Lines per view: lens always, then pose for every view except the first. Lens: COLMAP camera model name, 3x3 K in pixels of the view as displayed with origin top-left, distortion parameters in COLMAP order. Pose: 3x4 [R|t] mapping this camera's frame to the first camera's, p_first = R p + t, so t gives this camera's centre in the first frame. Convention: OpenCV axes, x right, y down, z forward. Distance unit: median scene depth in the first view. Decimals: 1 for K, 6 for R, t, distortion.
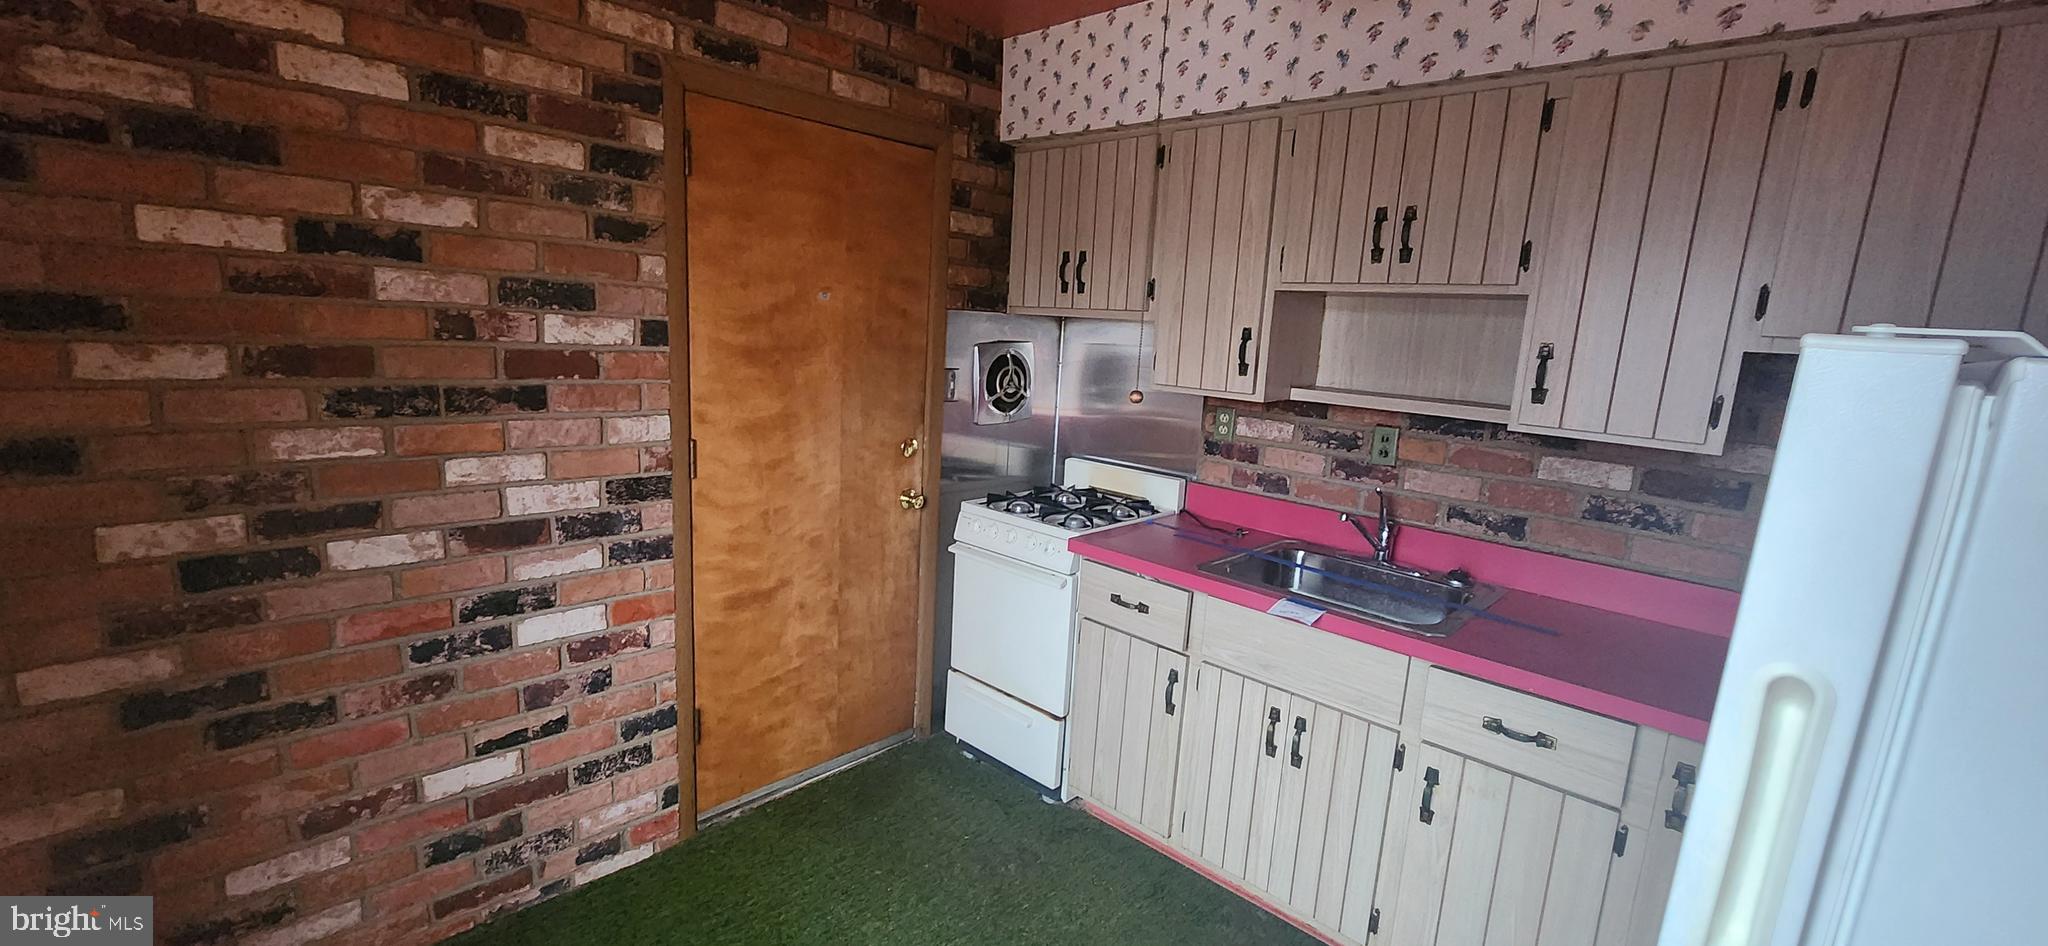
lens RADIAL K [[839.0, 0, 1025.1], [0, 839.0, 484.7], [0, 0, 1]] dist [0.000031, 0.000089]
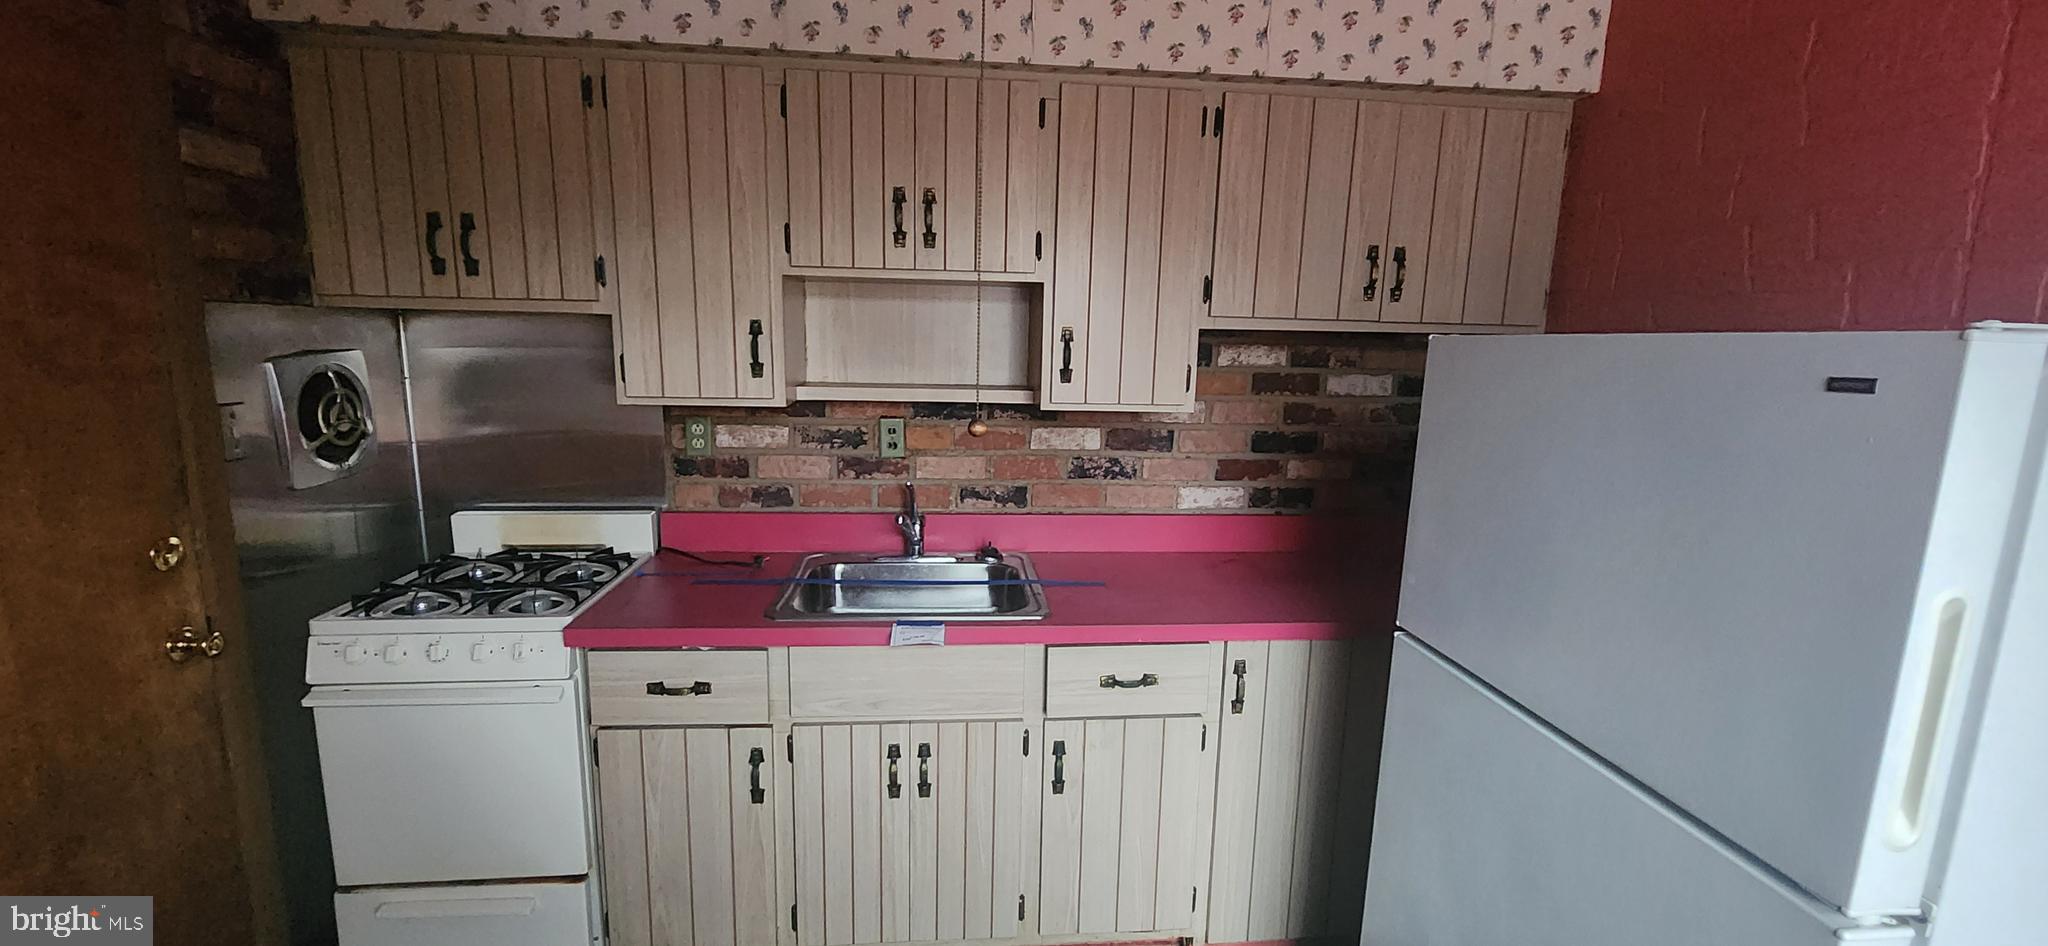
lens RADIAL K [[839.0, 0, 1025.1], [0, 839.0, 484.7], [0, 0, 1]] dist [0.000031, 0.000089]
pose [[0.655334, -0.174085, 0.735005, -0.186795], [0.157927, 0.983151, 0.092050, -0.056832], [-0.738645, 0.055753, 0.671785, 0.237631]]
